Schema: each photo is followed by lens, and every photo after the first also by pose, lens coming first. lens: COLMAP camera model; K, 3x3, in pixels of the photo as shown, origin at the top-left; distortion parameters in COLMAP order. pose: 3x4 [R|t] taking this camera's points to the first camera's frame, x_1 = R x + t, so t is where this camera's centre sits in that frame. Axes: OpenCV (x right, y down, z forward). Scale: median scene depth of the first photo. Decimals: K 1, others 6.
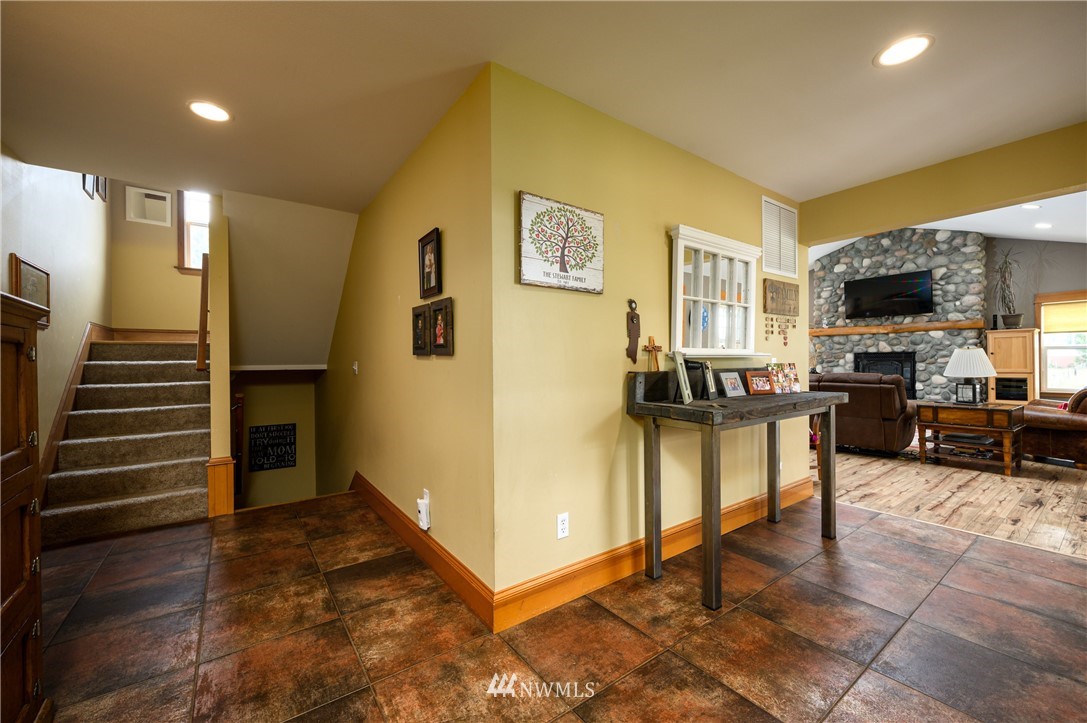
lens RADIAL K [[428.2, 0, 542.0], [0, 428.2, 362.4], [0, 0, 1]] dist [-0.002672, 0.001432]
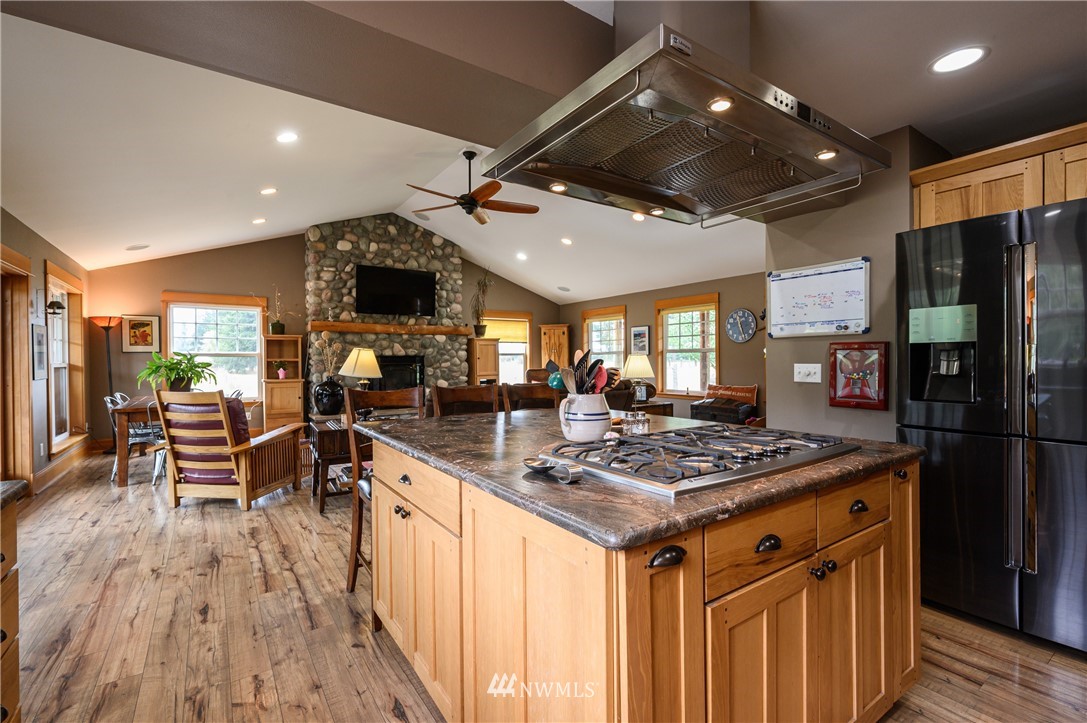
lens RADIAL K [[476.1, 0, 539.4], [0, 476.1, 364.4], [0, 0, 1]] dist [-0.004638, -0.000206]
pose [[0.033501, -0.006974, 0.999414, -0.174631], [0.006409, 0.999957, 0.006762, -0.011458], [-0.999418, 0.006179, 0.033544, 0.723086]]
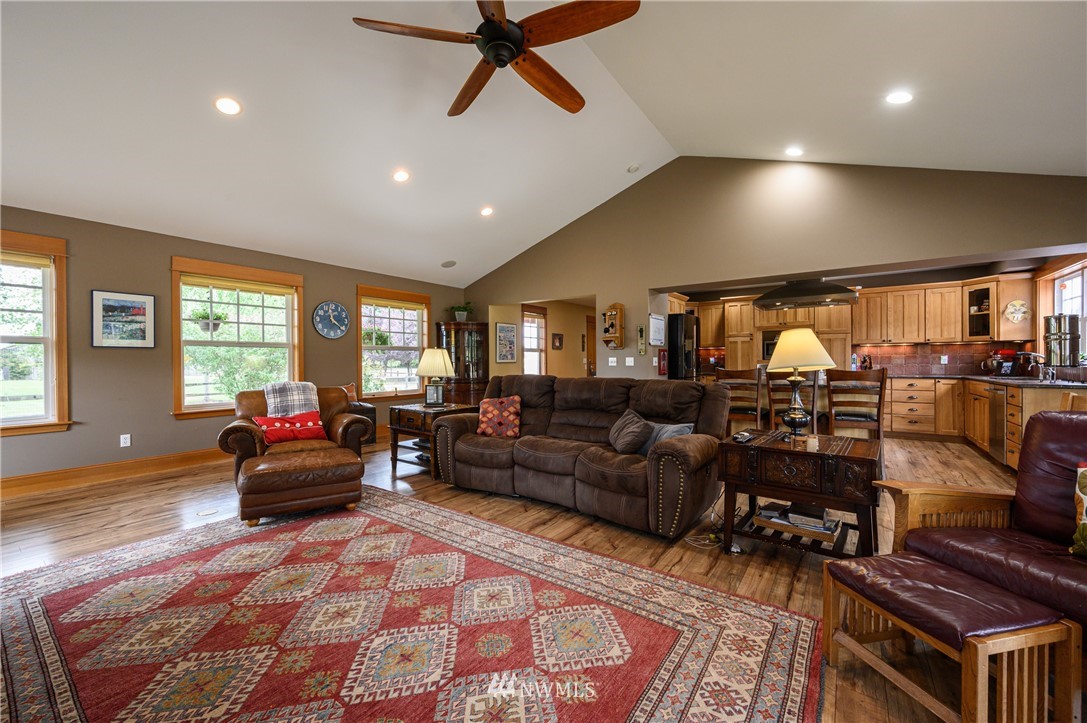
lens RADIAL K [[428.2, 0, 542.3], [0, 428.2, 363.1], [0, 0, 1]] dist [-0.002672, 0.001432]
pose [[-0.949524, 0.011216, -0.313495, 0.625793], [0.009474, 0.999930, 0.007080, -0.005521], [0.313553, 0.003753, -0.949563, 1.170052]]
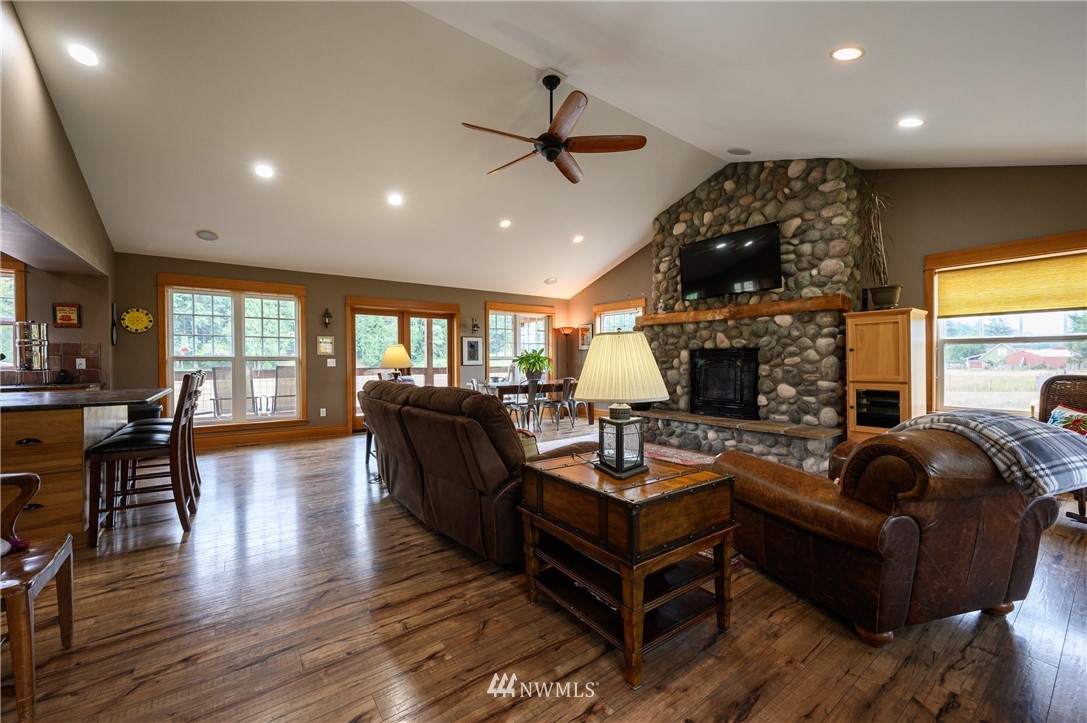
lens RADIAL K [[428.2, 0, 538.2], [0, 428.2, 363.1], [0, 0, 1]] dist [-0.002672, 0.001432]
pose [[0.999953, 0.001322, -0.009605, 0.549637], [-0.001245, 0.999967, 0.008057, -0.006086], [0.009615, -0.008044, 0.999921, 0.343456]]
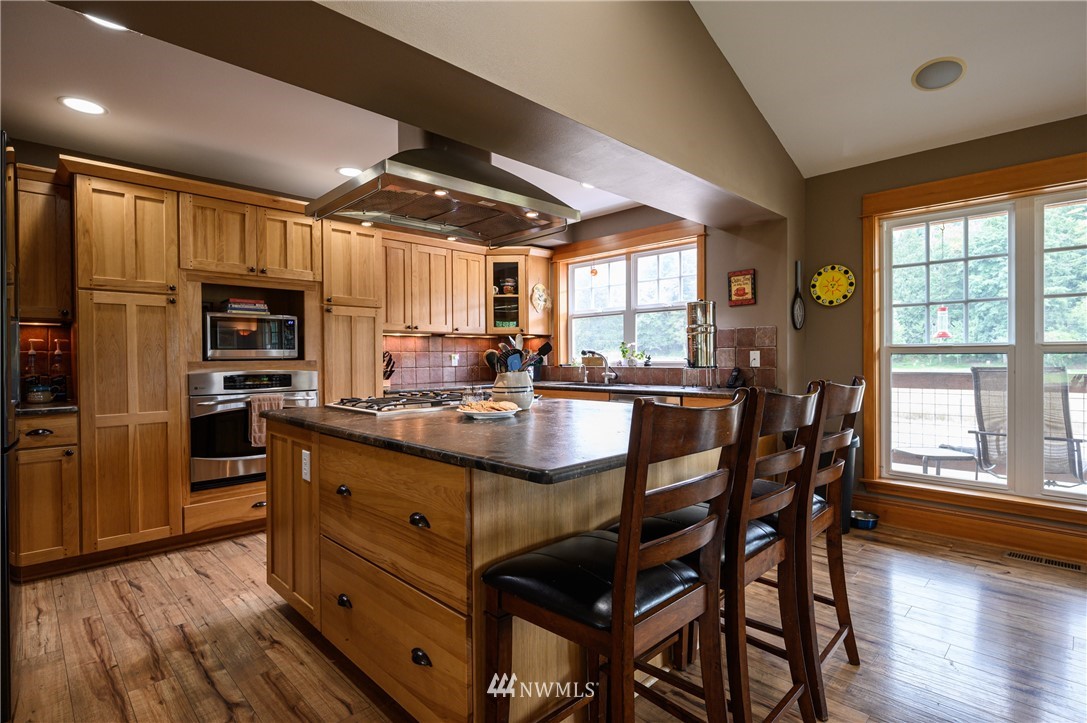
lens RADIAL K [[539.8, 0, 541.4], [0, 539.8, 364.1], [0, 0, 1]] dist [-0.001788, 0.000065]
pose [[0.144681, 0.013924, -0.989380, 0.364908], [0.006513, 0.999866, 0.015024, -0.003644], [0.989457, -0.008618, 0.144571, 0.675648]]
